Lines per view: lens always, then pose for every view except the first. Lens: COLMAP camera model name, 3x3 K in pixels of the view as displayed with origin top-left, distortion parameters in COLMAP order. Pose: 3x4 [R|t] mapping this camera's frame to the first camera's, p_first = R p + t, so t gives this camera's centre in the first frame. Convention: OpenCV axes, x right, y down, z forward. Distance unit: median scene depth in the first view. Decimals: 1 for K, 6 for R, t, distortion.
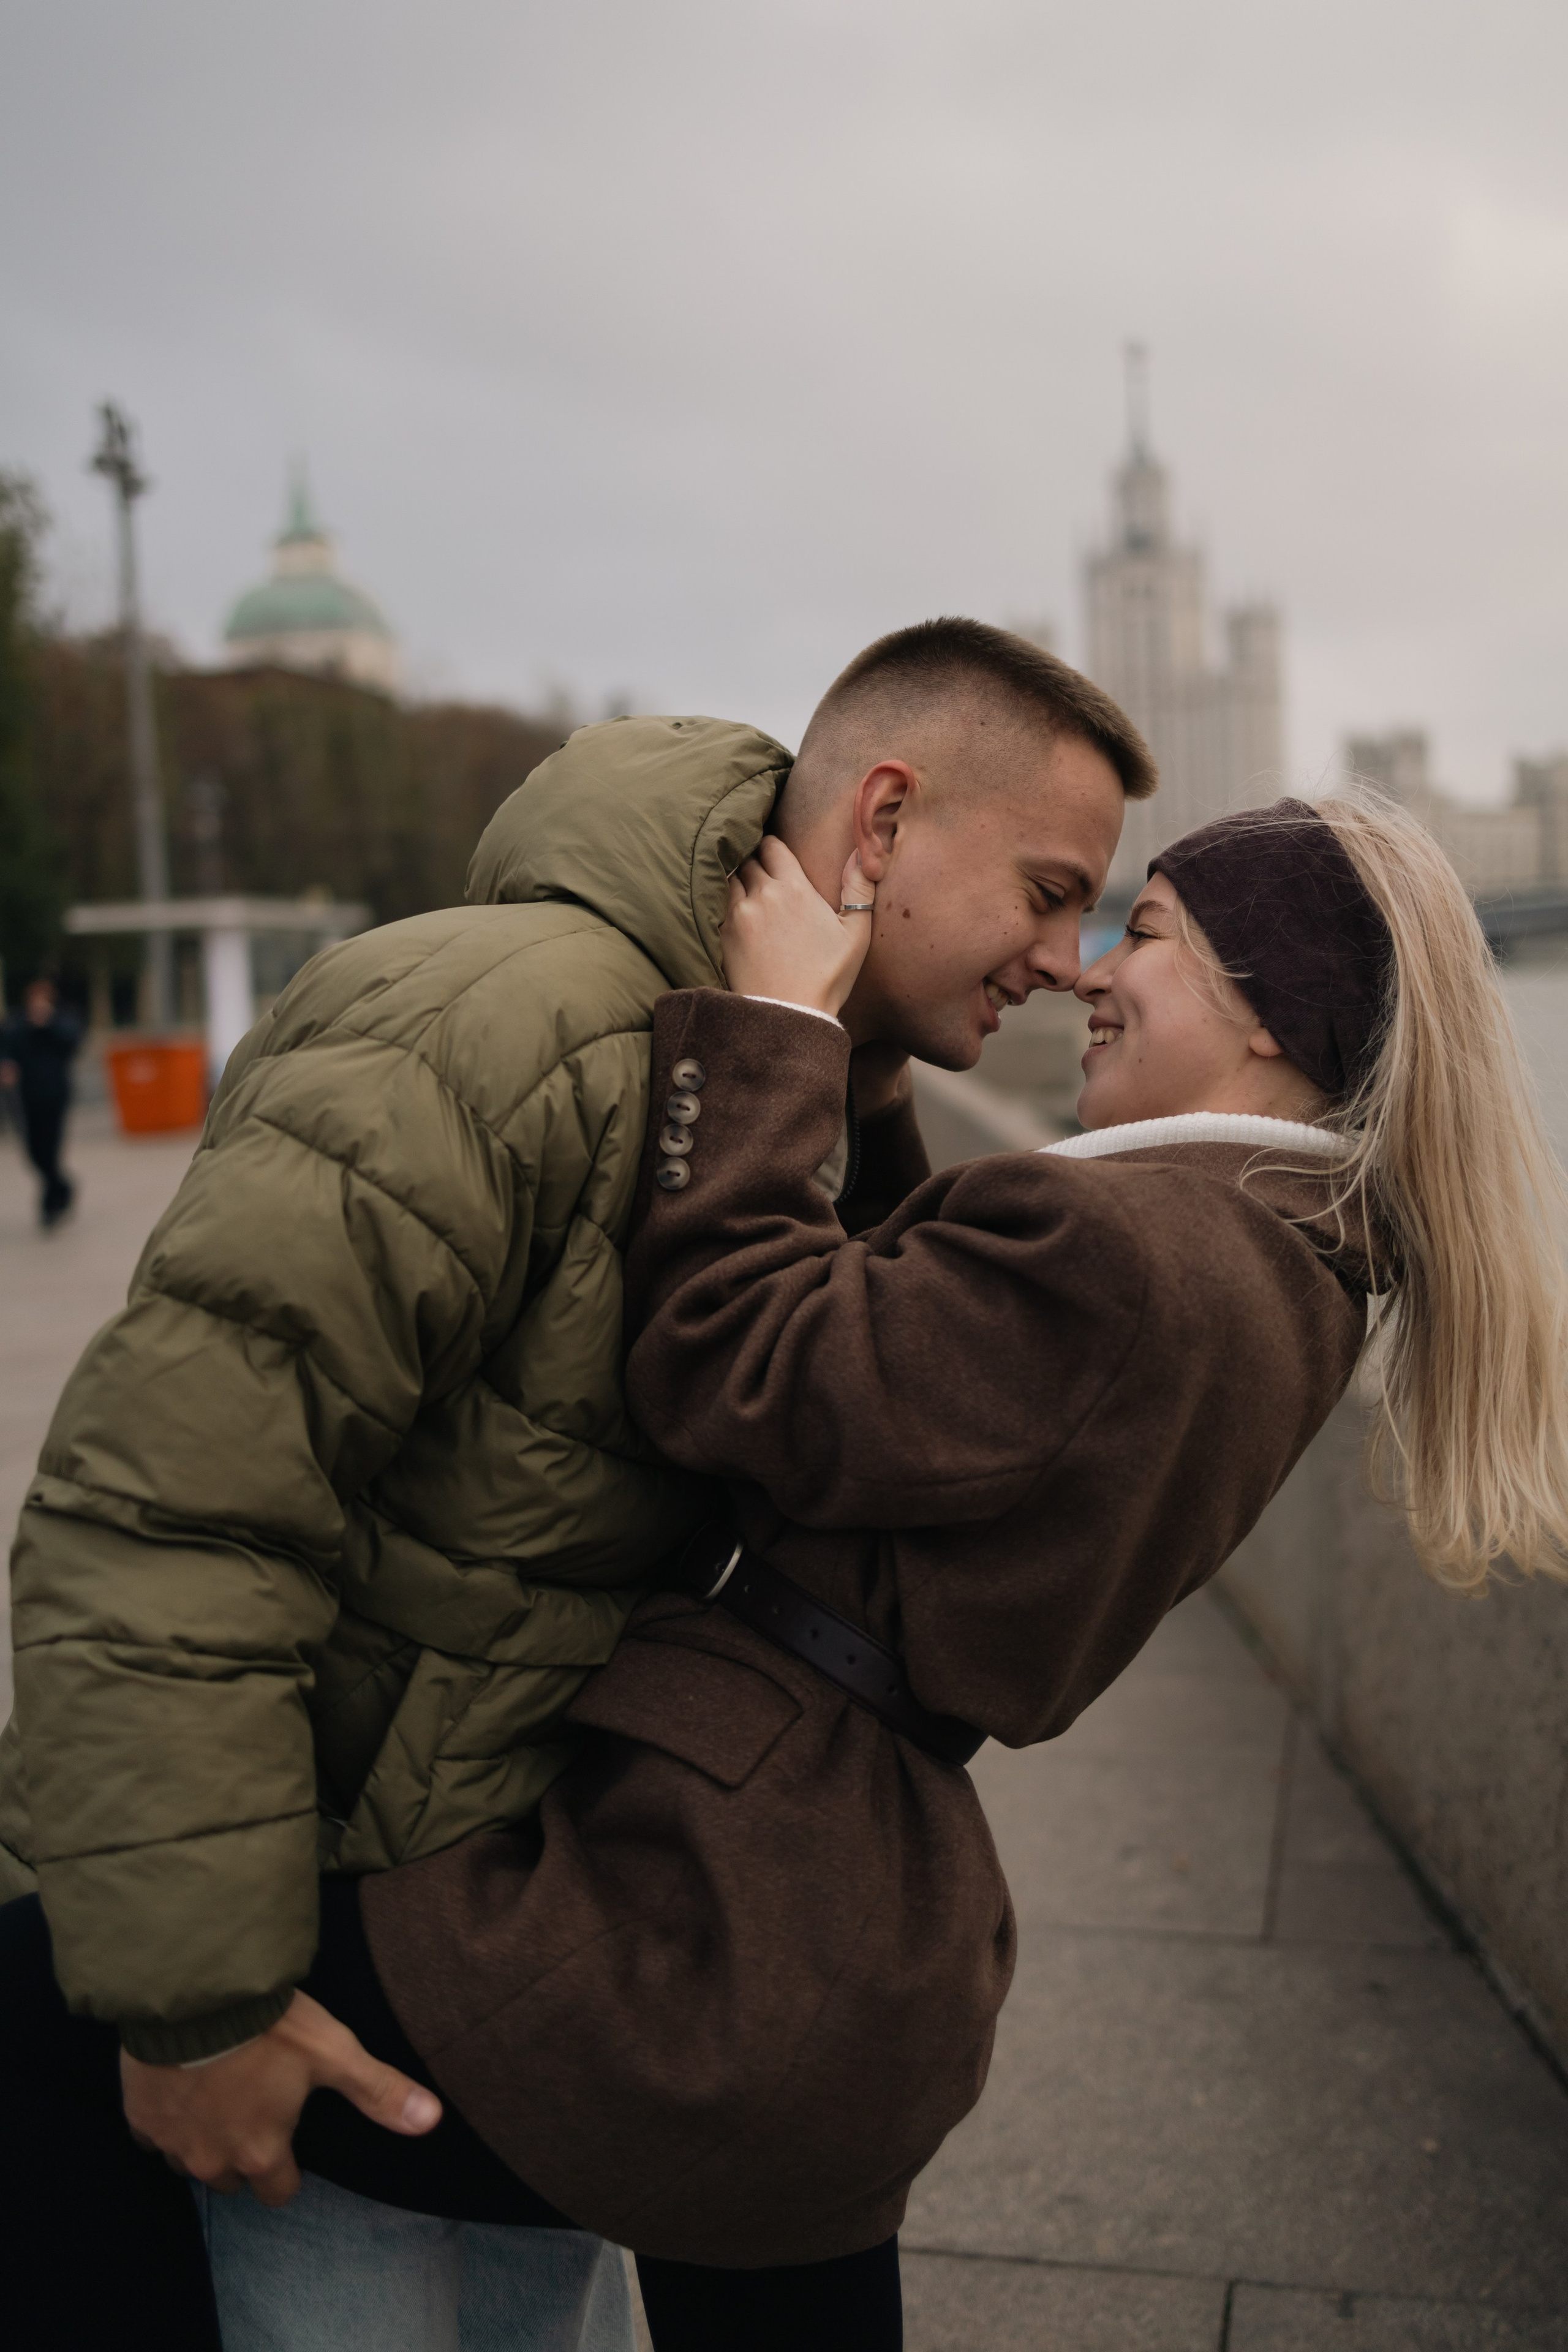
lens RADIAL K [[2455.0, 0, 770.6], [0, 2455.0, 1122.9], [0, 0, 1]] dist [-0.000646, 0.017748]
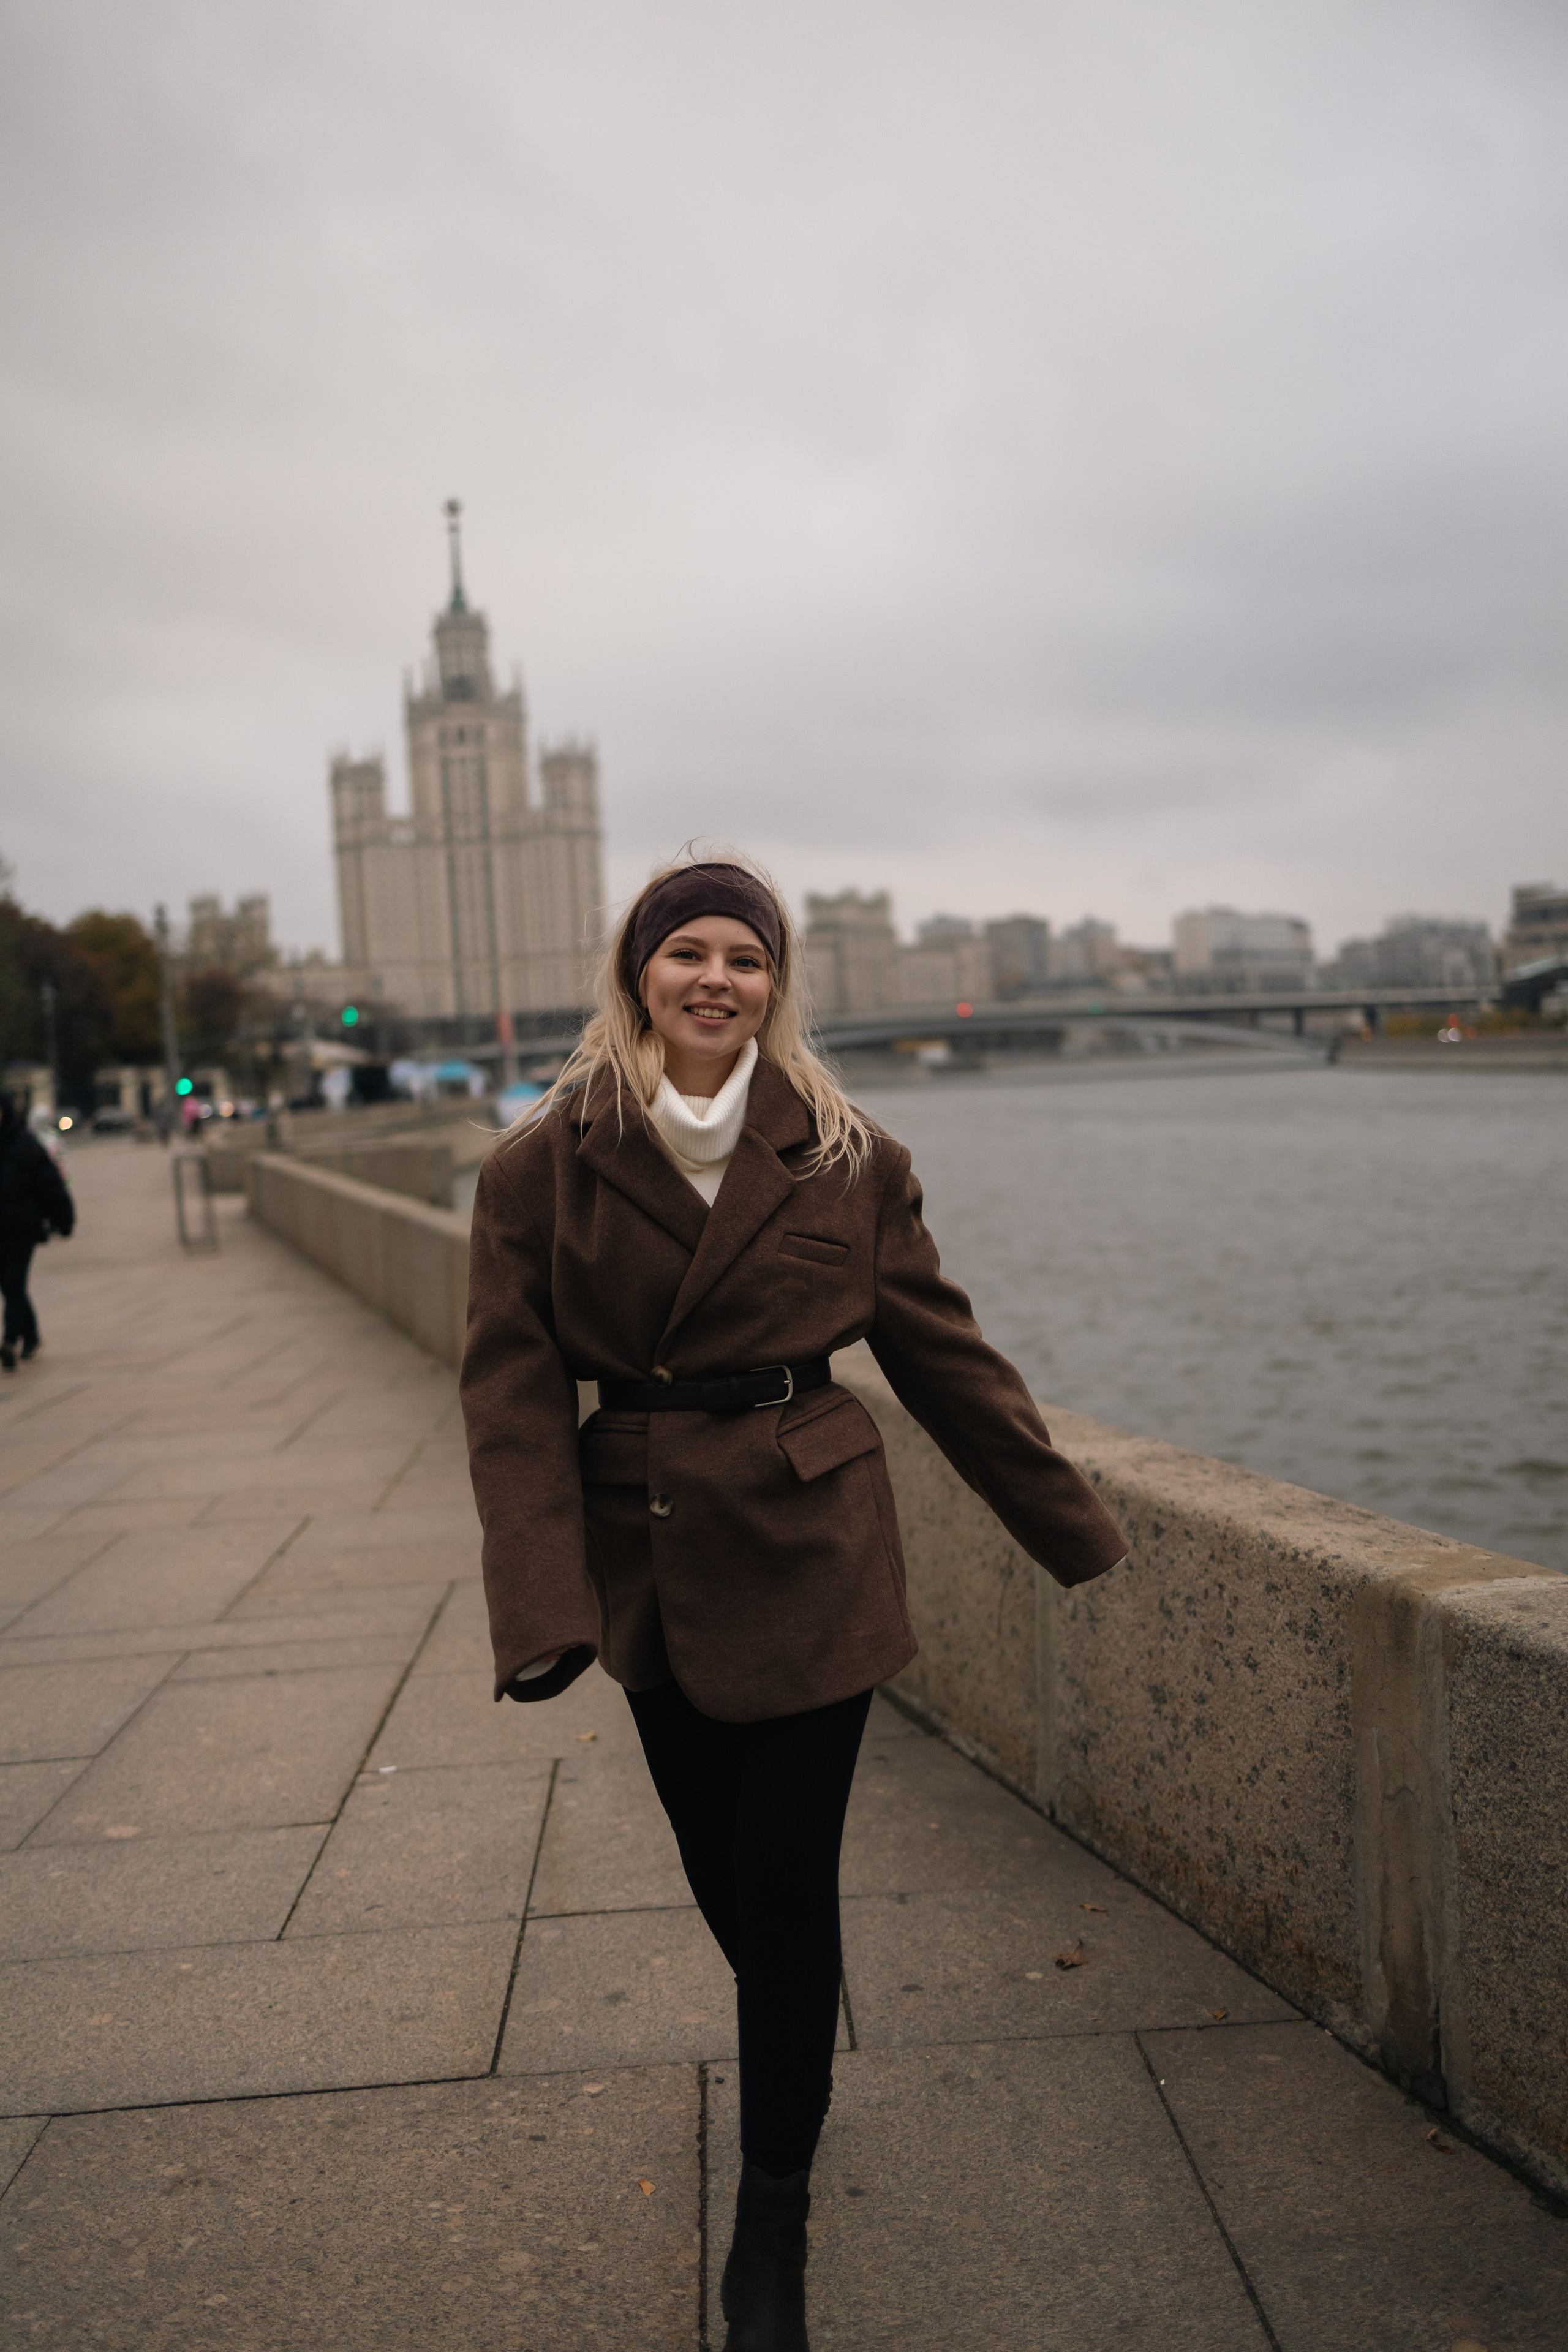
lens RADIAL K [[2419.1, 0, 733.7], [0, 2419.1, 1100.7], [0, 0, 1]] dist [0.055155, 0.084759]
pose [[0.964802, -0.008178, 0.262849, -0.235875], [0.023757, 0.998140, -0.056149, 0.035067], [-0.261901, 0.060417, 0.963202, -0.446392]]
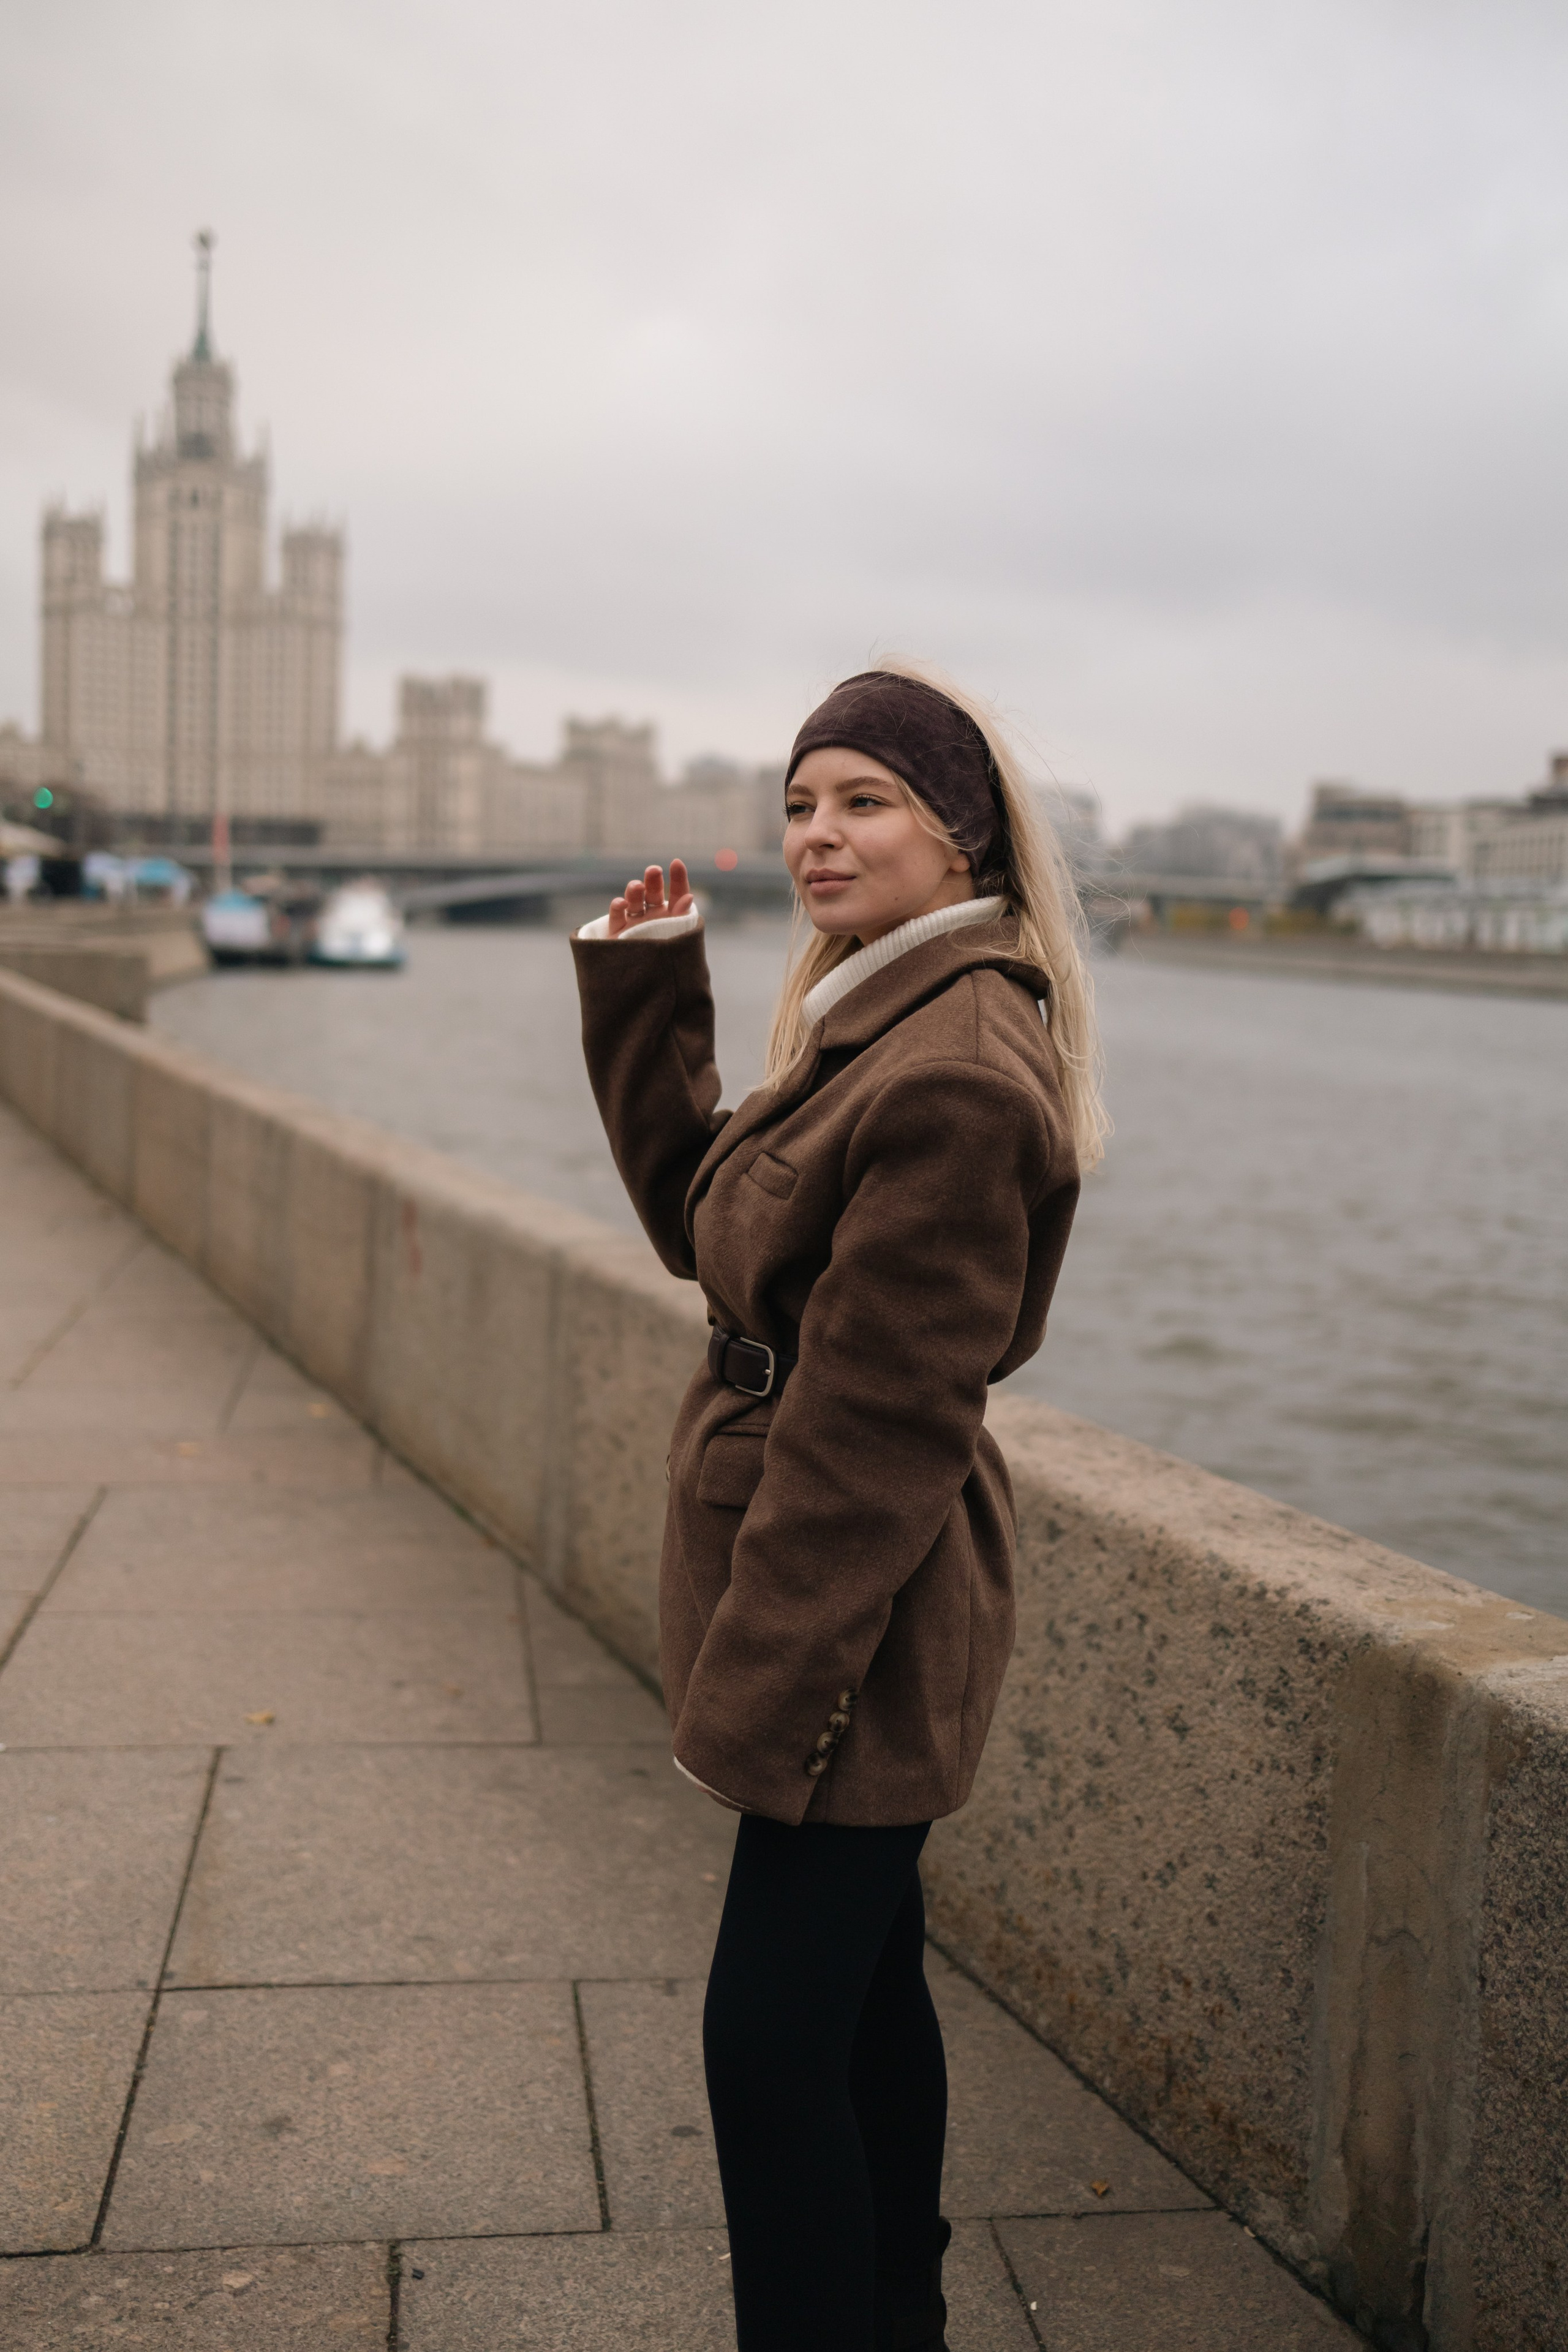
lens RADIAL K [[2587.5, 0, 757.9], [0, 2587.5, 1106.0], [0, 0, 1]] dist [0.020641, 0.034450]
pose [[0.925886, 0.054064, 0.373915, -0.187783], [-0.059082, 0.998251, 0.001963, 0.031113], [-0.373155, -0.023910, 0.927461, -0.164063]]
